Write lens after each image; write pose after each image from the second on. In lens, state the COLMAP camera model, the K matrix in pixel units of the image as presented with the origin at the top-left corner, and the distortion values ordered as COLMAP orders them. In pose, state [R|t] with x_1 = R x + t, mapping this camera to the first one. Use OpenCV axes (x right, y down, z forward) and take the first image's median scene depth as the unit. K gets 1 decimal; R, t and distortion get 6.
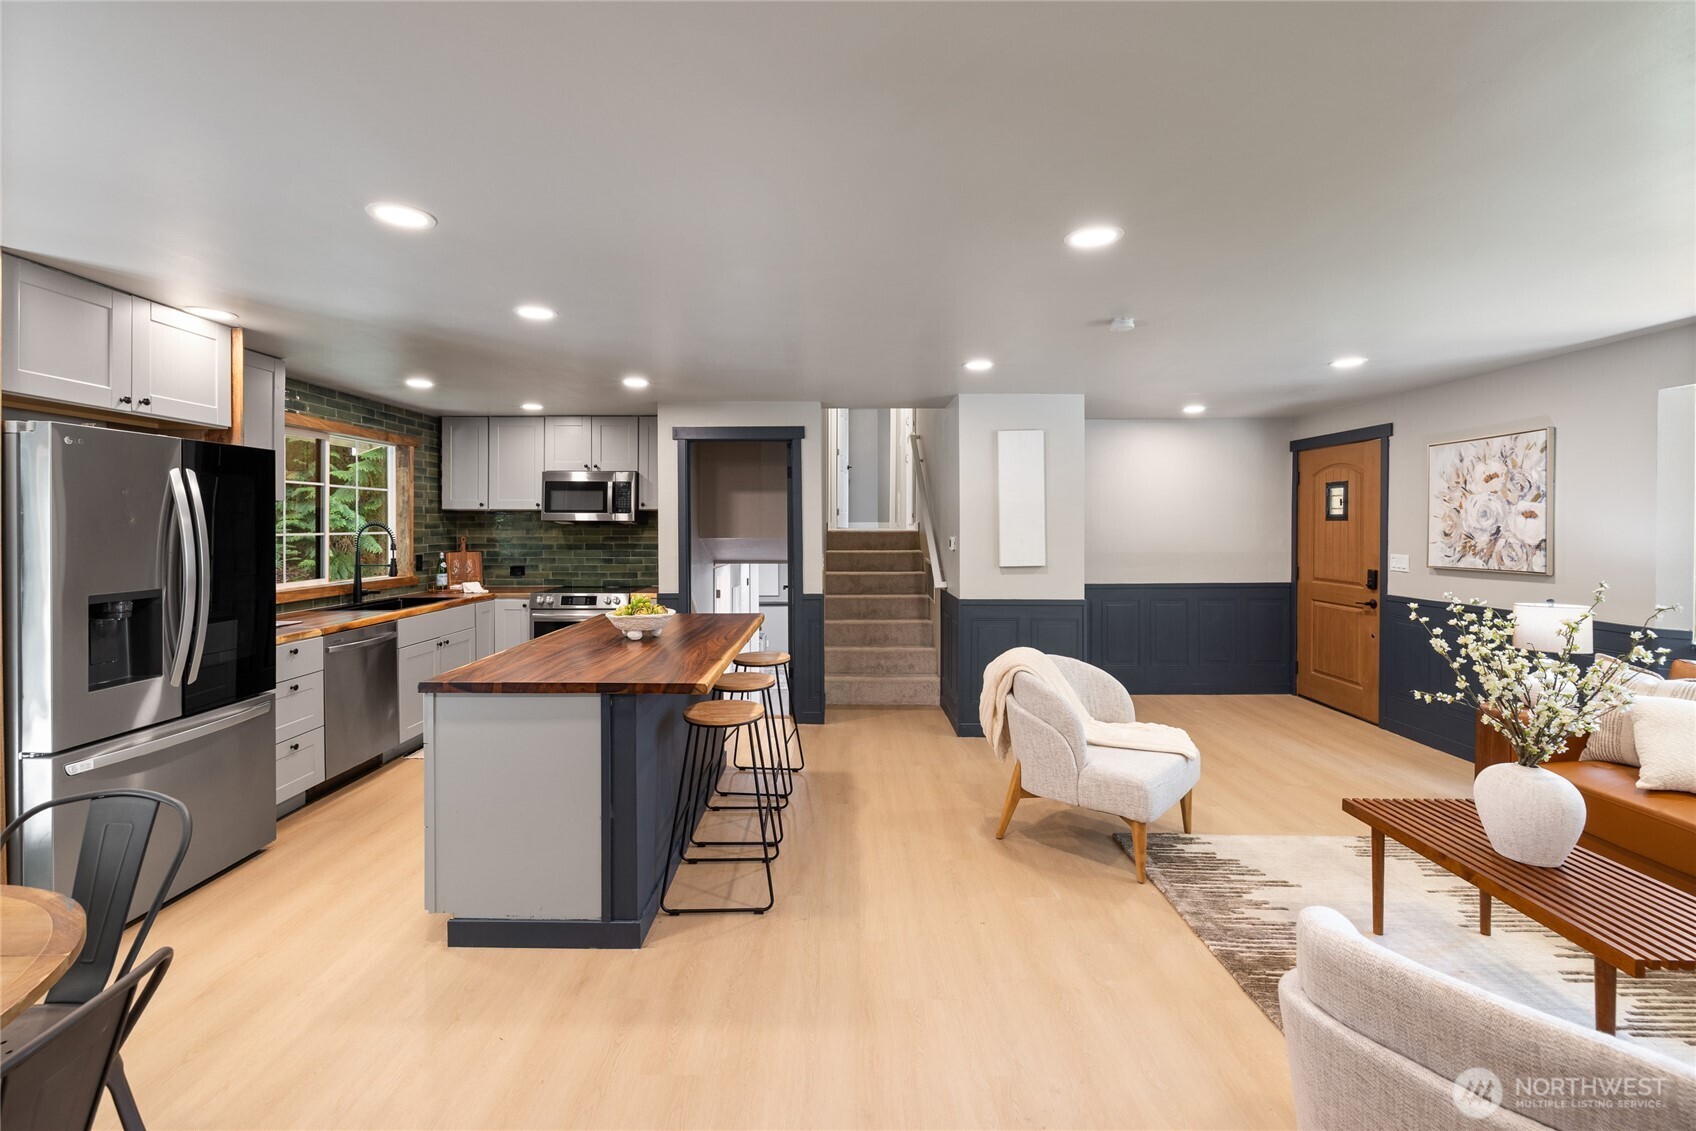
lens RADIAL K [[720.1, 0, 837.5], [0, 720.1, 530.5], [0, 0, 1]] dist [0.001897, 0.000656]
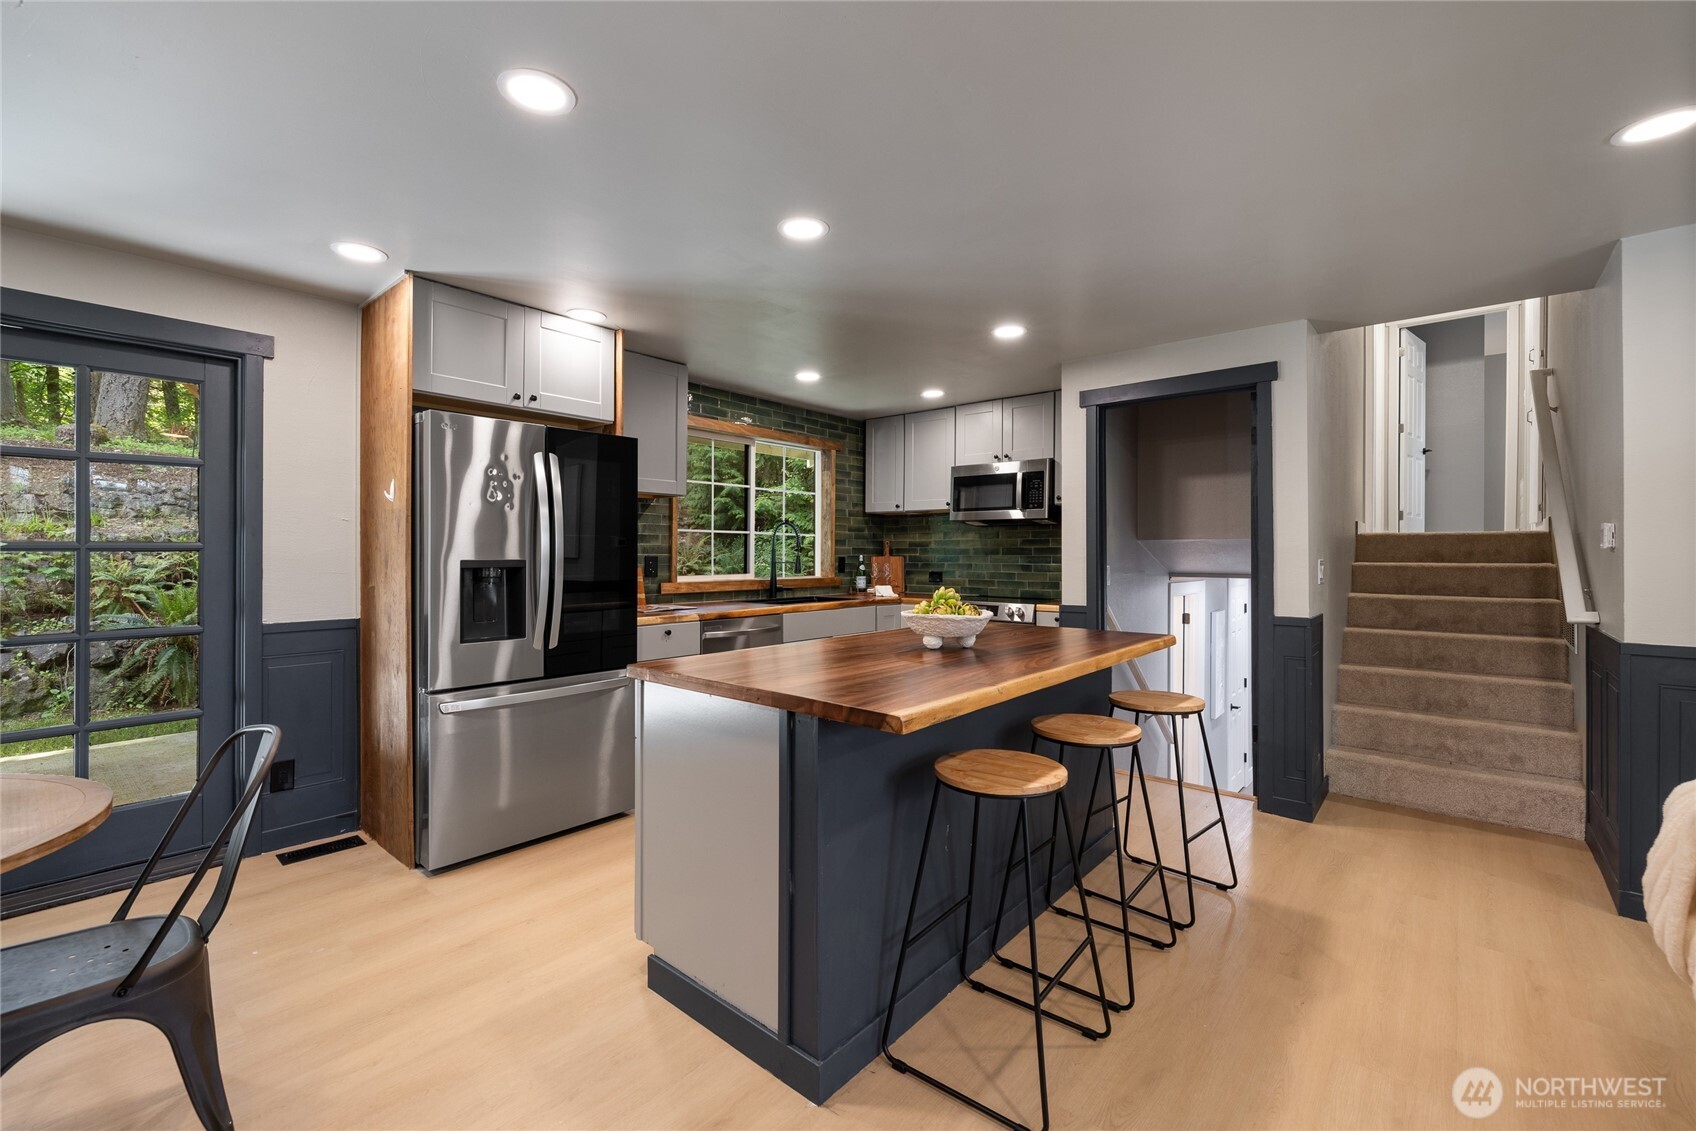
lens RADIAL K [[720.1, 0, 830.6], [0, 720.1, 552.8], [0, 0, 1]] dist [0.001897, 0.000656]
pose [[0.755729, 0.000560, -0.654885, 0.075520], [-0.007426, 0.999943, -0.007715, 0.037539], [0.654843, 0.010693, 0.755689, 0.233301]]
